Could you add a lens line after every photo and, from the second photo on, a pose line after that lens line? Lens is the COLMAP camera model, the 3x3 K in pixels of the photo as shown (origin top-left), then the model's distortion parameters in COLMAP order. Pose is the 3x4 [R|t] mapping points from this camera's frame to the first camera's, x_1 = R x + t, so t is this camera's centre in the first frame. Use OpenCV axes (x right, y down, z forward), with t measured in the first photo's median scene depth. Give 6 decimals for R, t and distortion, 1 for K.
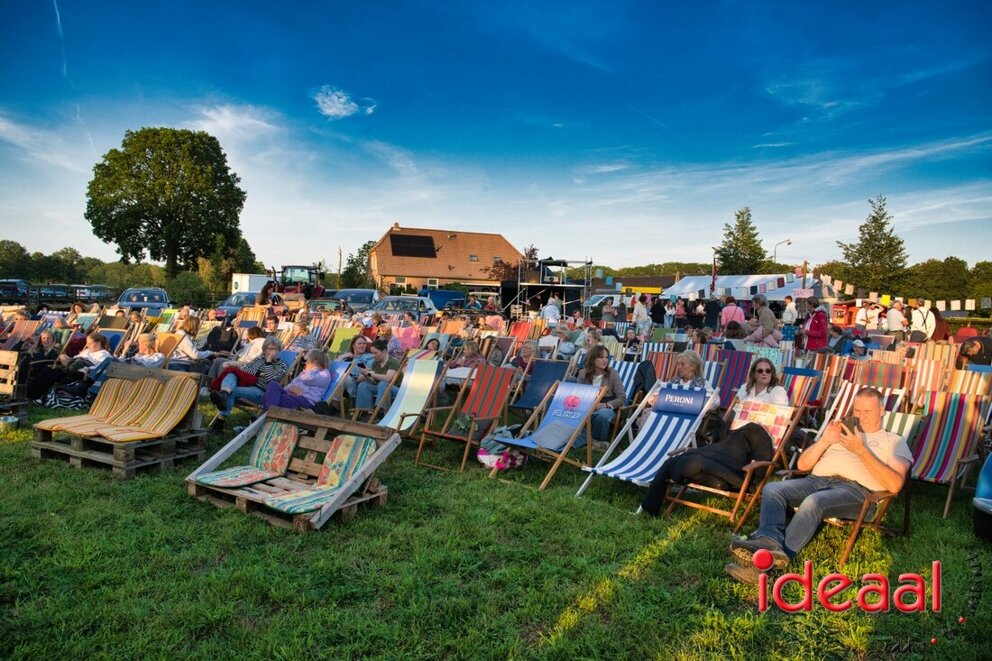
lens RADIAL K [[713.9, 0, 496.5], [0, 713.9, 329.0], [0, 0, 1]] dist [-0.090599, 0.018801]
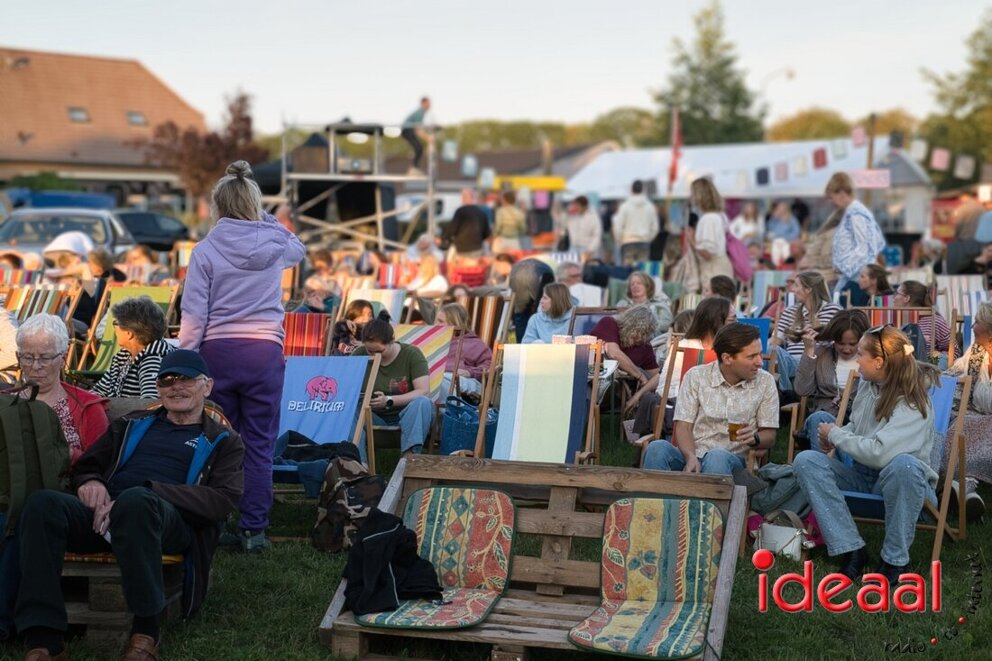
lens RADIAL K [[1555.2, 0, 494.5], [0, 1555.2, 329.0], [0, 0, 1]] dist [0.308320, 0.000000]
pose [[0.961101, -0.049580, 0.271712, -0.115443], [0.039073, 0.998270, 0.043945, -0.004128], [-0.273420, -0.031619, 0.961375, -0.005238]]
